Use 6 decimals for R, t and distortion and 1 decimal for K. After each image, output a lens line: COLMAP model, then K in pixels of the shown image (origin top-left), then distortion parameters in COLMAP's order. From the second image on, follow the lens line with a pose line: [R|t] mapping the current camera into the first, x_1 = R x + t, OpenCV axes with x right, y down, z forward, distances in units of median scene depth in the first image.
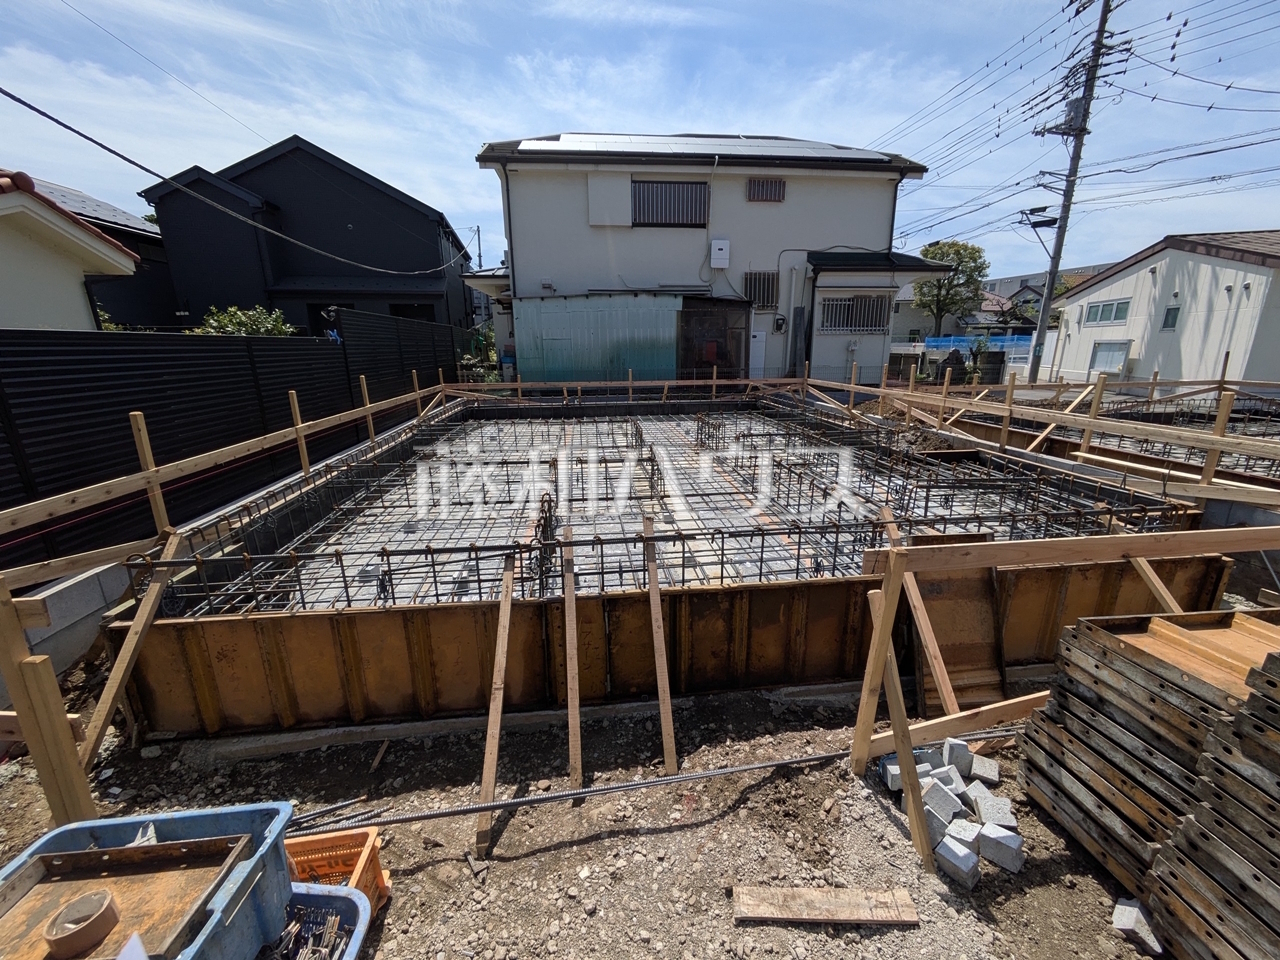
lens RADIAL K [[507.0, 0, 642.3], [0, 507.0, 477.6], [0, 0, 1]] dist [0.002681, -0.000146]
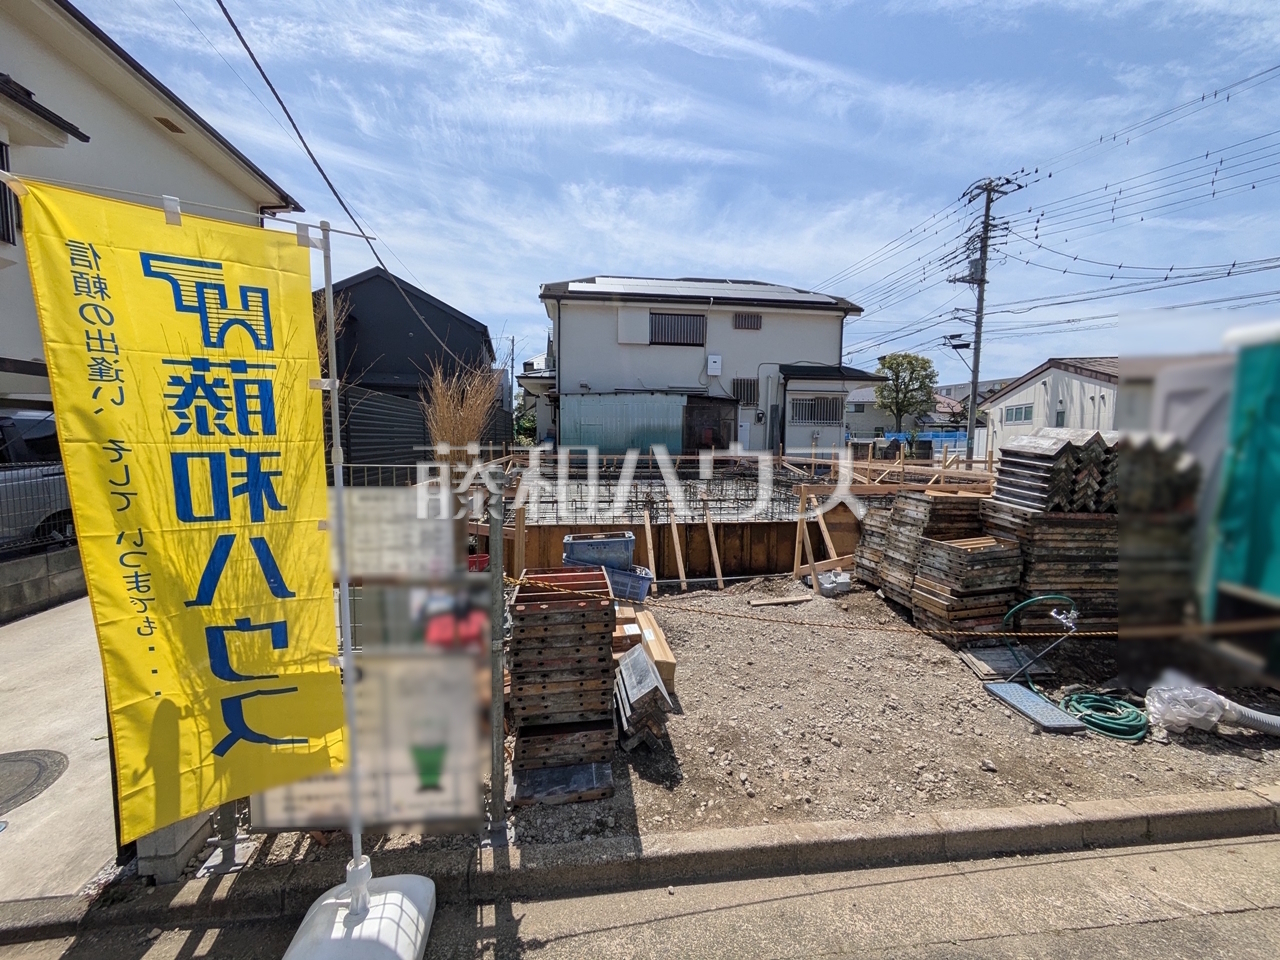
lens RADIAL K [[507.0, 0, 645.1], [0, 507.0, 485.0], [0, 0, 1]] dist [0.002681, -0.000146]
pose [[0.999330, 0.013429, 0.034055, -0.067334], [-0.007683, 0.986504, -0.163556, 0.085873], [-0.035792, 0.163185, 0.985946, -0.246834]]
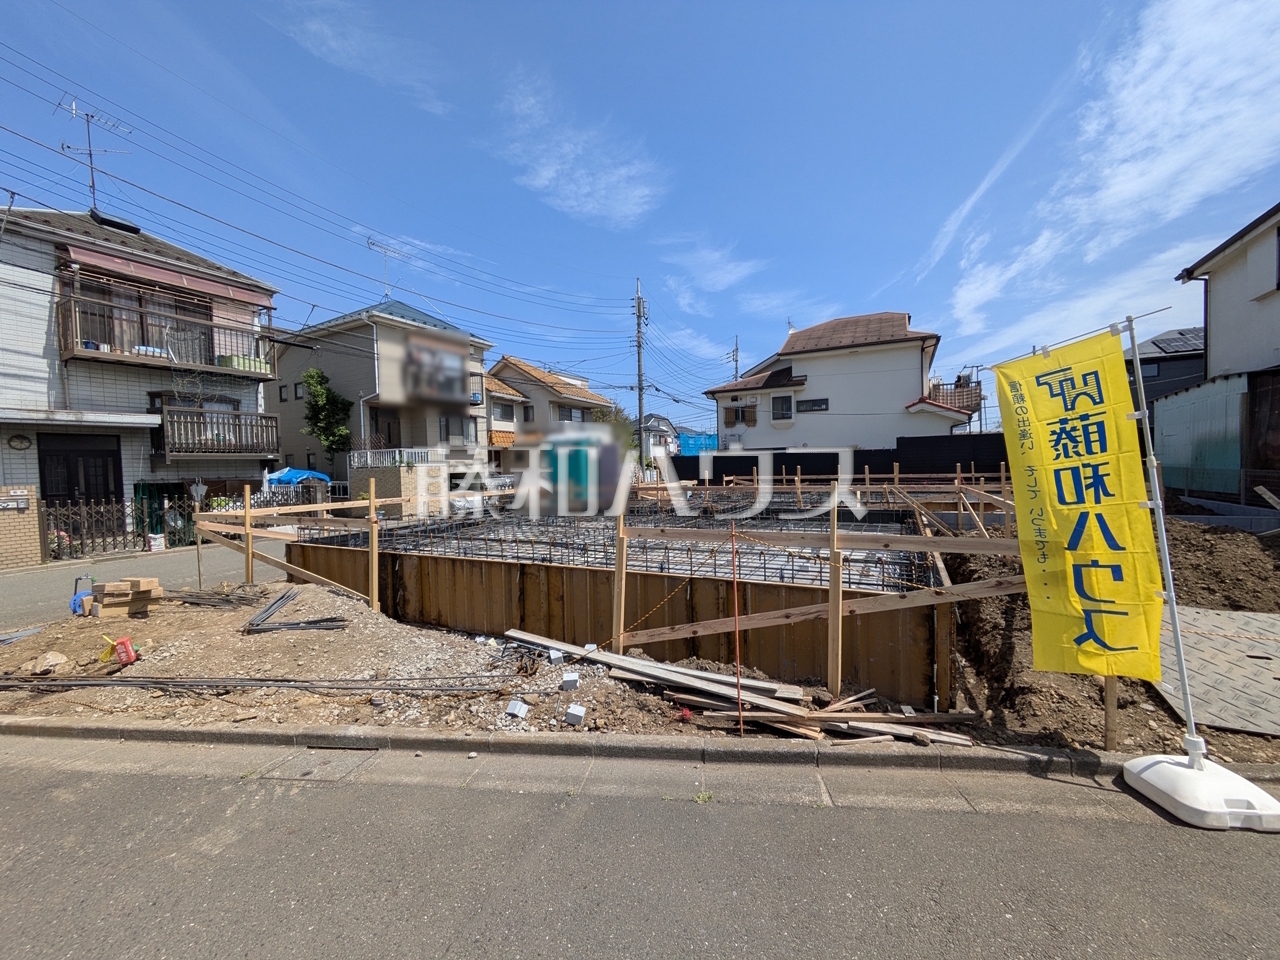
lens RADIAL K [[507.0, 0, 643.4], [0, 507.0, 483.4], [0, 0, 1]] dist [0.002681, -0.000146]
pose [[-0.555869, 0.050021, -0.829764, 1.100271], [-0.183272, 0.966251, 0.181025, -0.162912], [0.810815, 0.252698, -0.527941, 0.662410]]
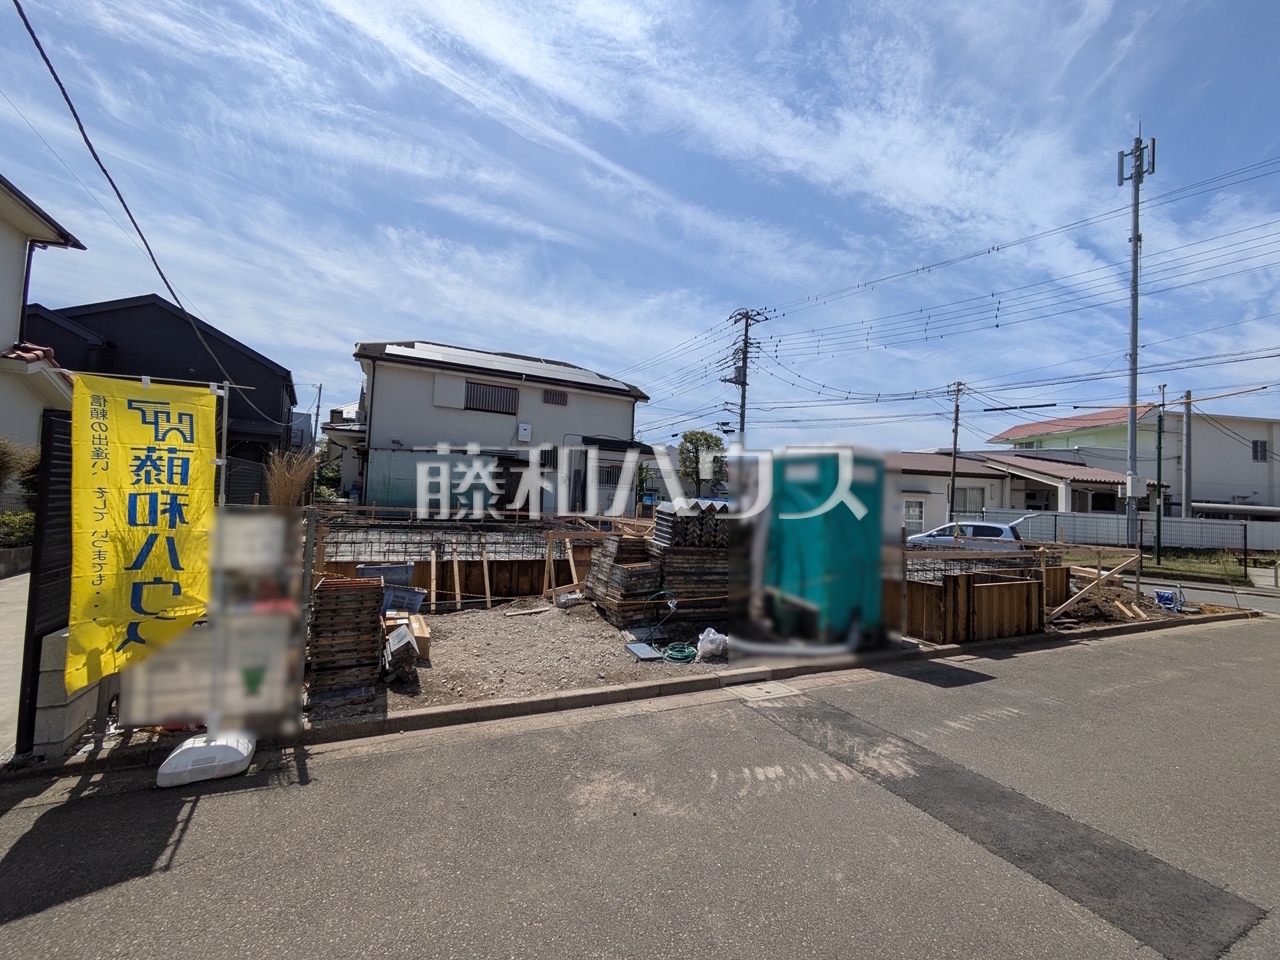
lens RADIAL K [[507.0, 0, 644.0], [0, 507.0, 483.7], [0, 0, 1]] dist [0.002681, -0.000146]
pose [[0.933841, 0.063673, 0.351976, -0.035543], [0.037993, 0.960804, -0.274611, 0.128308], [-0.355665, 0.269816, 0.894819, -0.417745]]
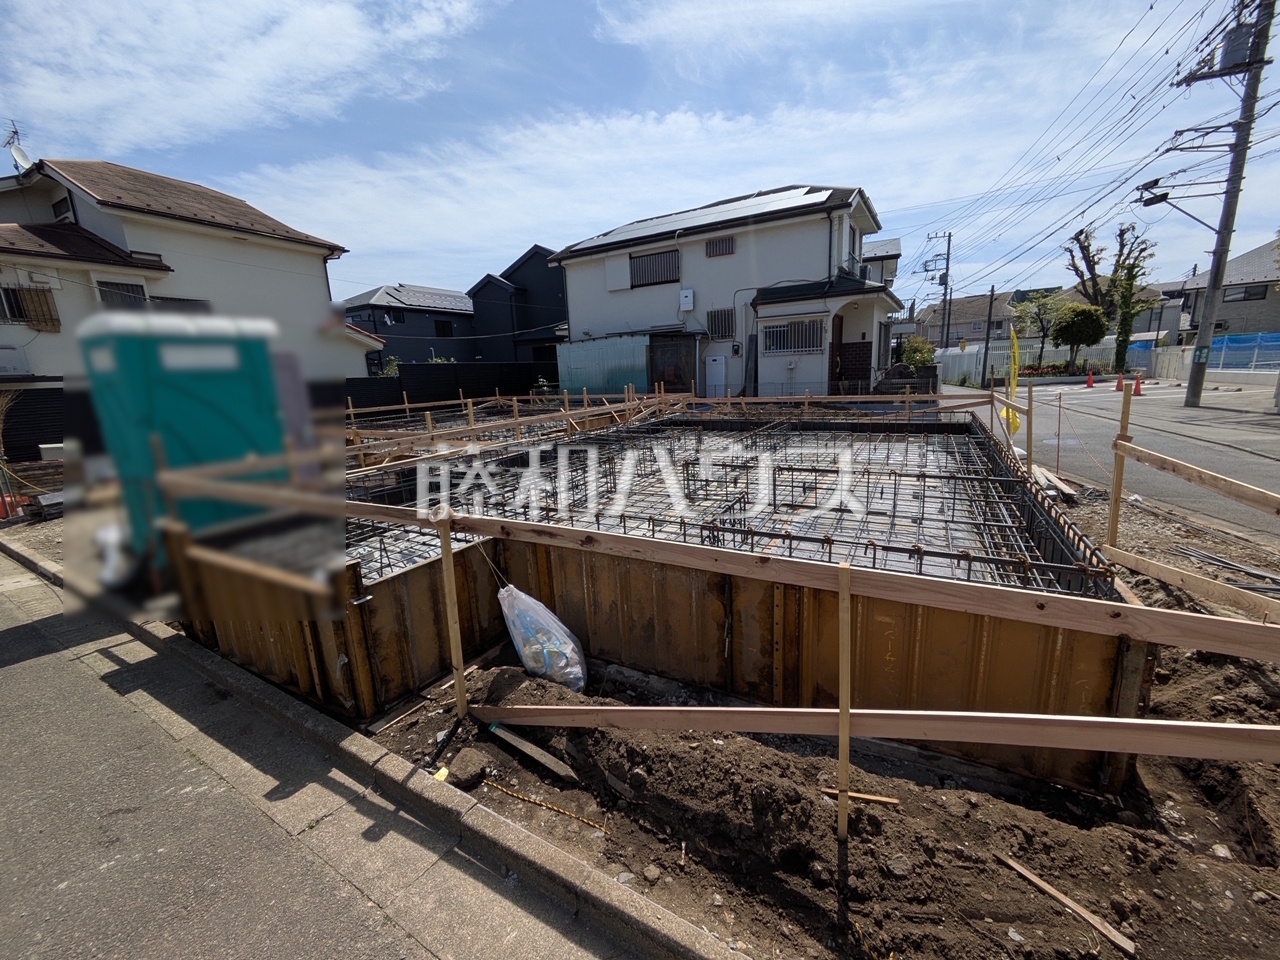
lens RADIAL K [[507.0, 0, 642.2], [0, 507.0, 481.1], [0, 0, 1]] dist [0.002681, -0.000146]
pose [[0.814375, 0.096133, -0.572322, 0.833283], [-0.111324, 0.993748, 0.008514, 0.031862], [0.569562, 0.056780, 0.819985, -0.125739]]
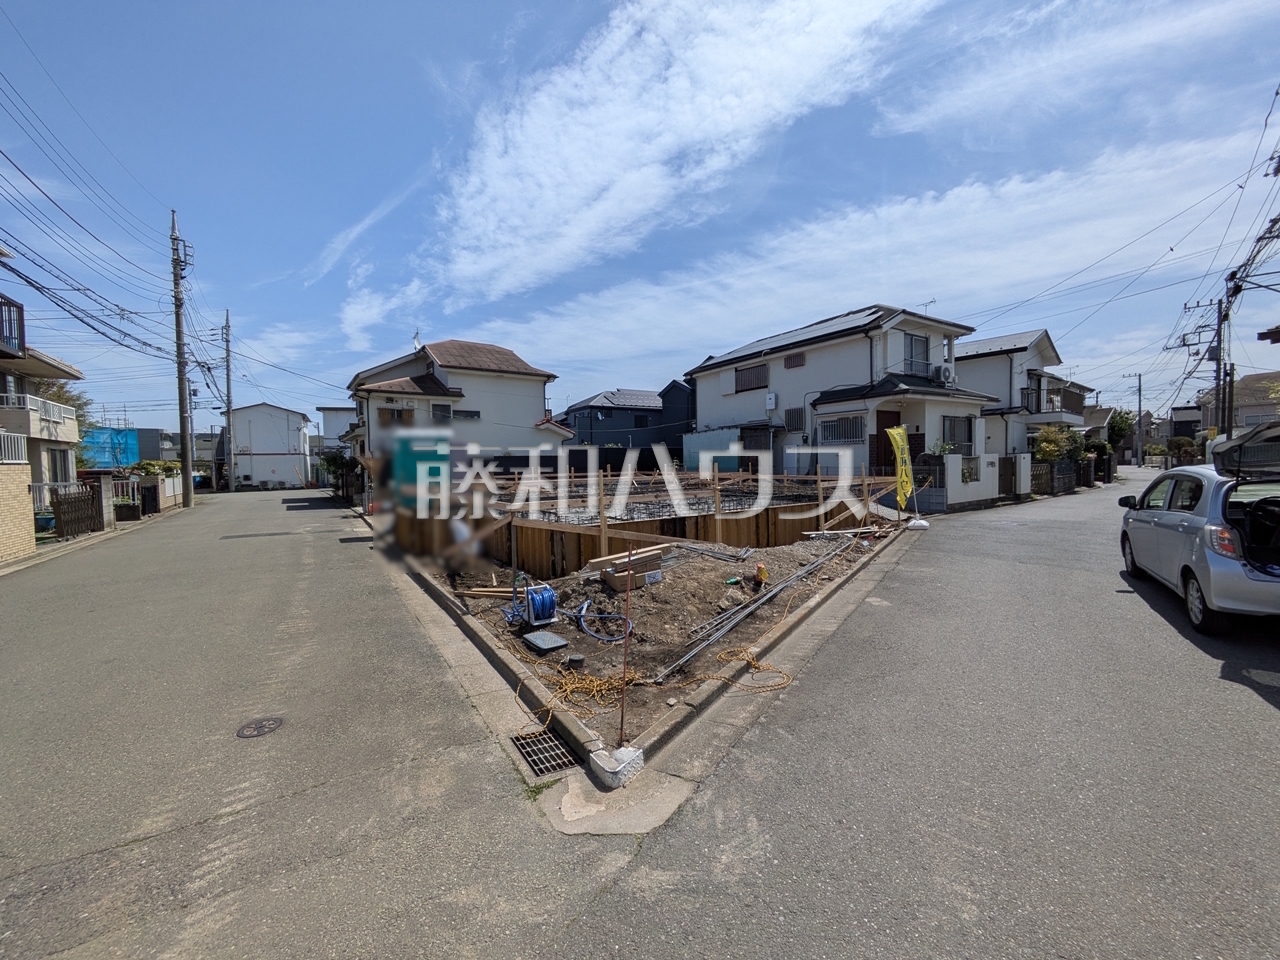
lens RADIAL K [[507.0, 0, 641.3], [0, 507.0, 481.9], [0, 0, 1]] dist [0.002681, -0.000146]
pose [[0.469171, 0.033369, -0.882477, 1.394627], [-0.208660, 0.975180, -0.074060, 0.033904], [0.858102, 0.218884, 0.464489, -0.089533]]
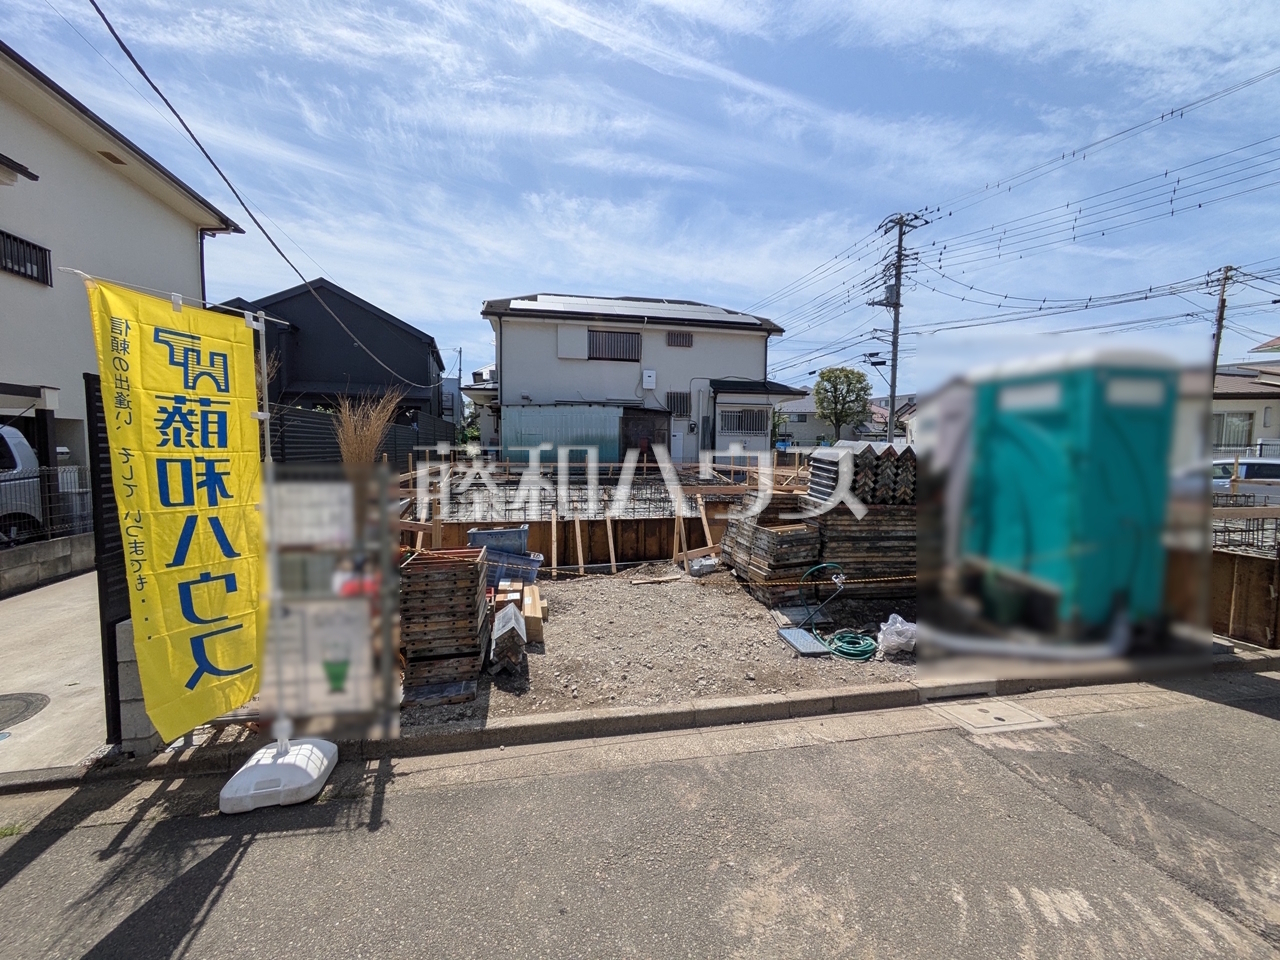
lens RADIAL K [[507.0, 0, 643.2], [0, 507.0, 480.4], [0, 0, 1]] dist [0.002681, -0.000146]
pose [[0.994008, 0.009880, 0.108859, -0.016800], [0.010942, 0.981910, -0.189032, 0.105579], [-0.108757, 0.189091, 0.975918, -0.328363]]
